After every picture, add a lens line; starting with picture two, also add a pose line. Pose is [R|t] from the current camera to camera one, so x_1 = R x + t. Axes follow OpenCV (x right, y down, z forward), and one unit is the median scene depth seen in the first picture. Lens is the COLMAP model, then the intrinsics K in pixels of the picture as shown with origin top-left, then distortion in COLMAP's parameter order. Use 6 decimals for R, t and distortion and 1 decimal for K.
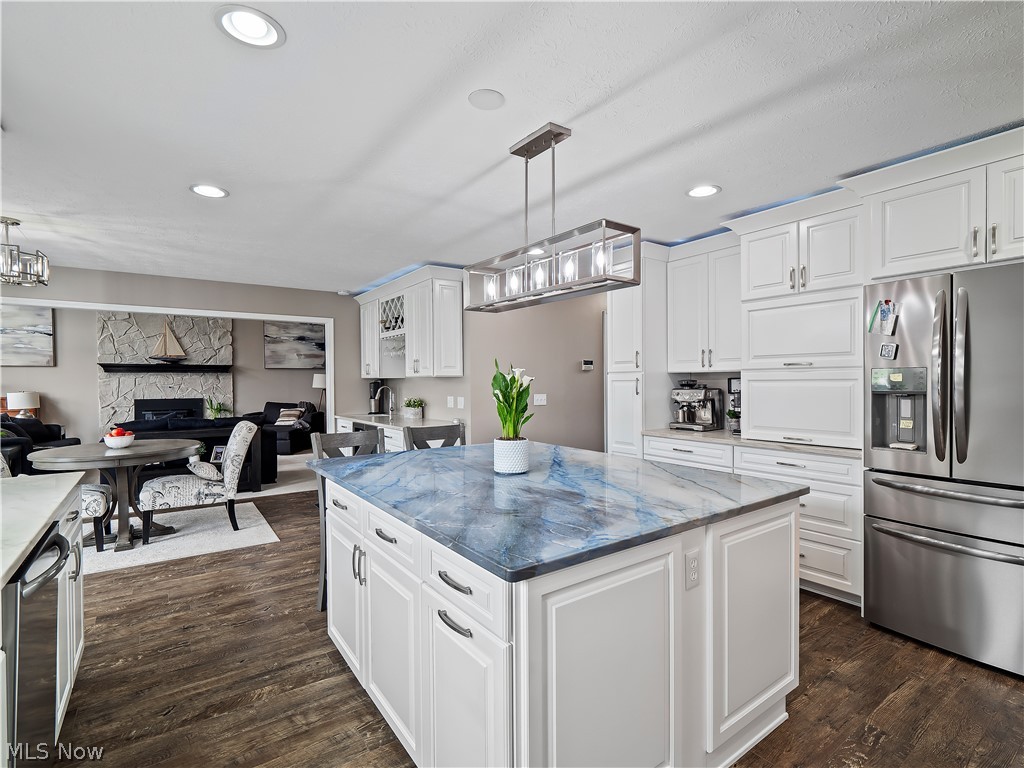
lens RADIAL K [[503.4, 0, 509.7], [0, 503.4, 387.3], [0, 0, 1]] dist [0.002189, 0.000384]
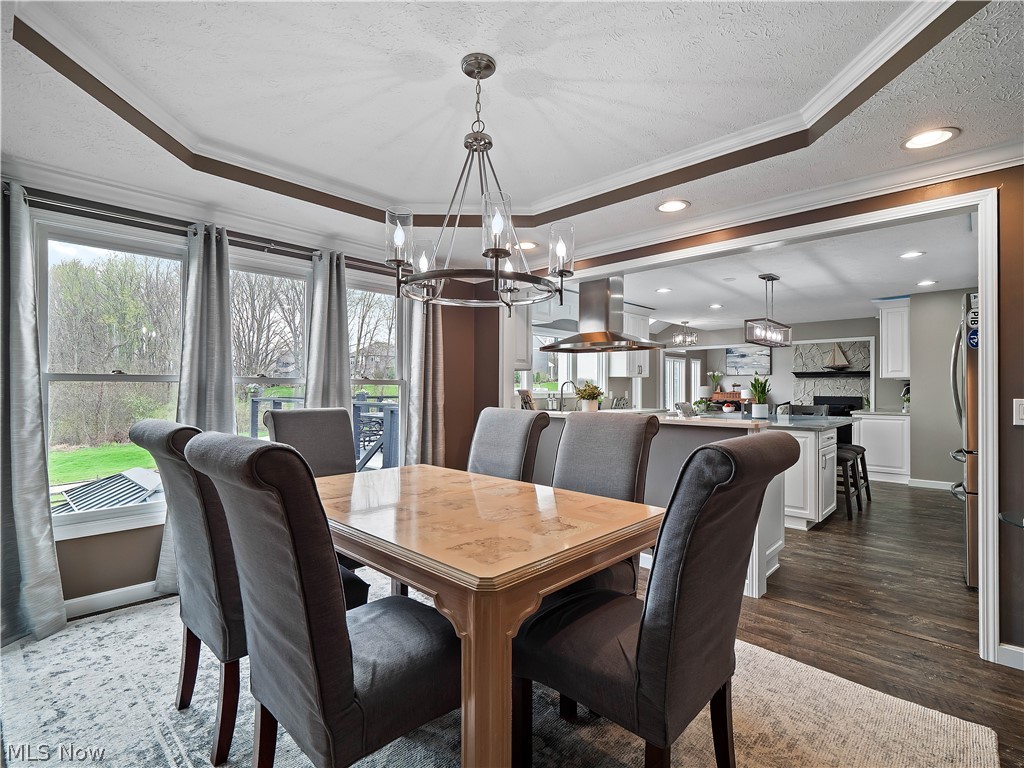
lens RADIAL K [[503.4, 0, 508.1], [0, 503.4, 385.1], [0, 0, 1]] dist [0.002189, 0.000384]
pose [[0.196222, 0.000220, -0.980559, 0.515449], [-0.015261, 0.999880, -0.002829, 0.009790], [0.980441, 0.015519, 0.196202, -0.163688]]
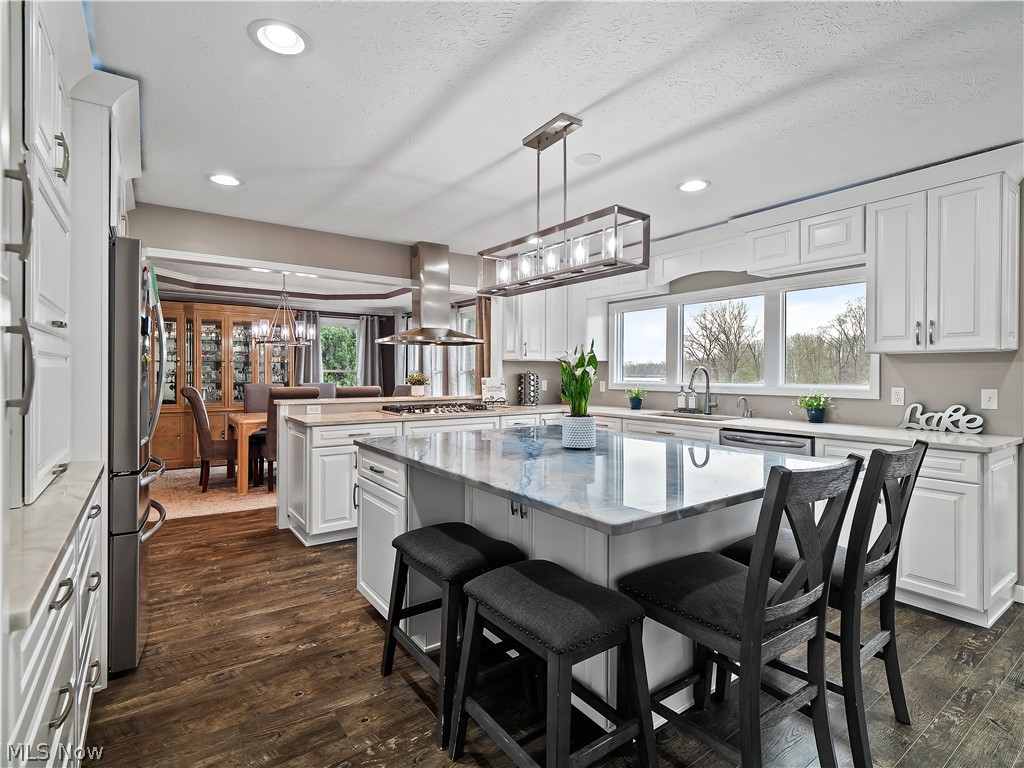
lens RADIAL K [[503.4, 0, 510.6], [0, 503.4, 376.1], [0, 0, 1]] dist [0.002189, 0.000384]
pose [[-0.999970, 0.000485, -0.007718, 0.027166], [0.000348, 0.999843, 0.017713, 0.000714], [0.007725, 0.017710, -0.999813, 0.506697]]
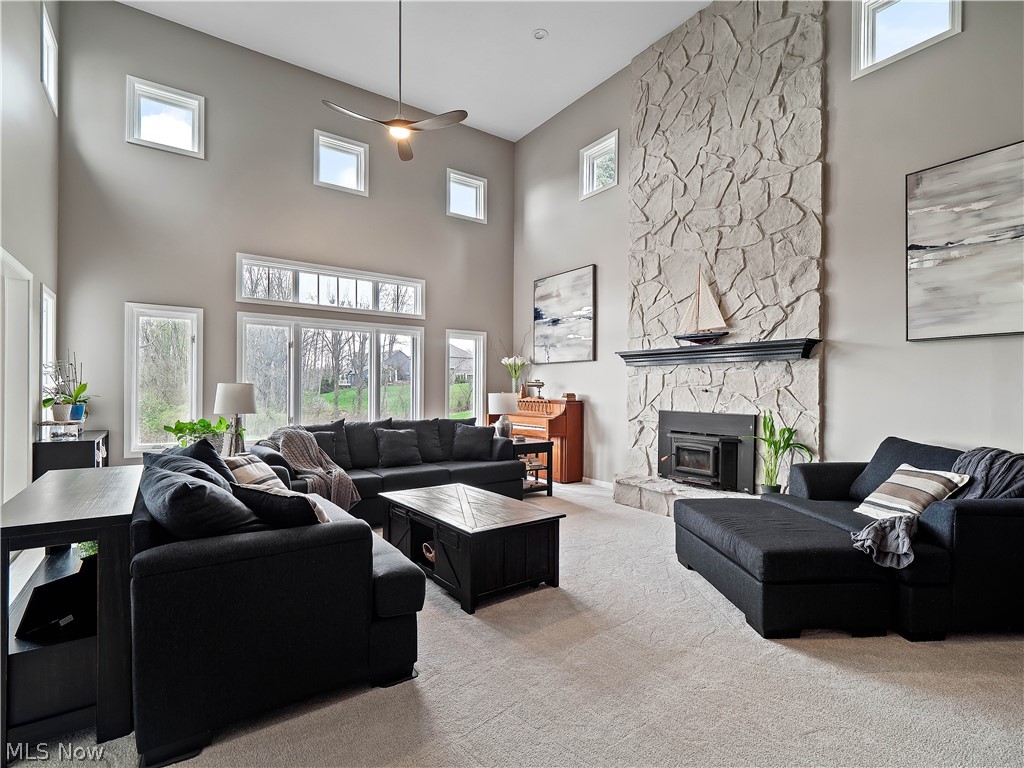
lens RADIAL K [[503.4, 0, 512.6], [0, 503.4, 385.5], [0, 0, 1]] dist [0.002189, 0.000384]
pose [[-0.007271, -0.003179, -0.999969, -0.148608], [-0.017392, 0.999844, -0.003052, -0.000162], [0.999822, 0.017369, -0.007326, 0.813924]]
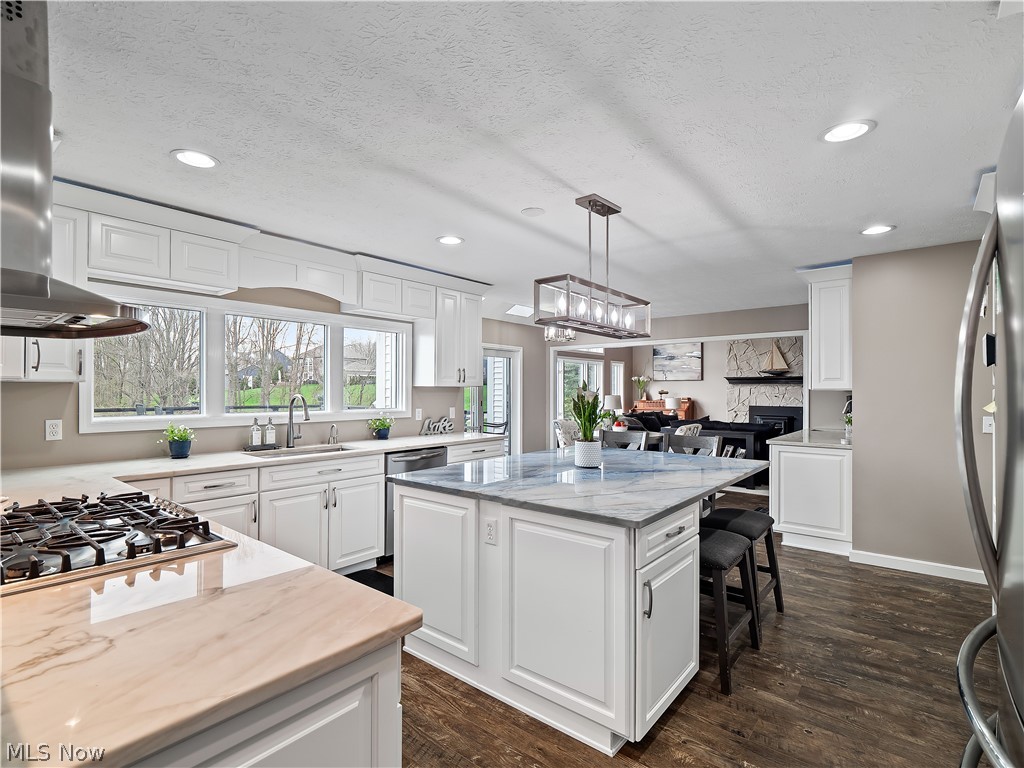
lens RADIAL K [[503.4, 0, 514.7], [0, 503.4, 388.5], [0, 0, 1]] dist [0.002189, 0.000384]
pose [[0.264317, 0.002039, -0.964434, 0.290297], [-0.015666, 0.999875, -0.002180, -0.006345], [0.964309, 0.015685, 0.264316, 0.114440]]
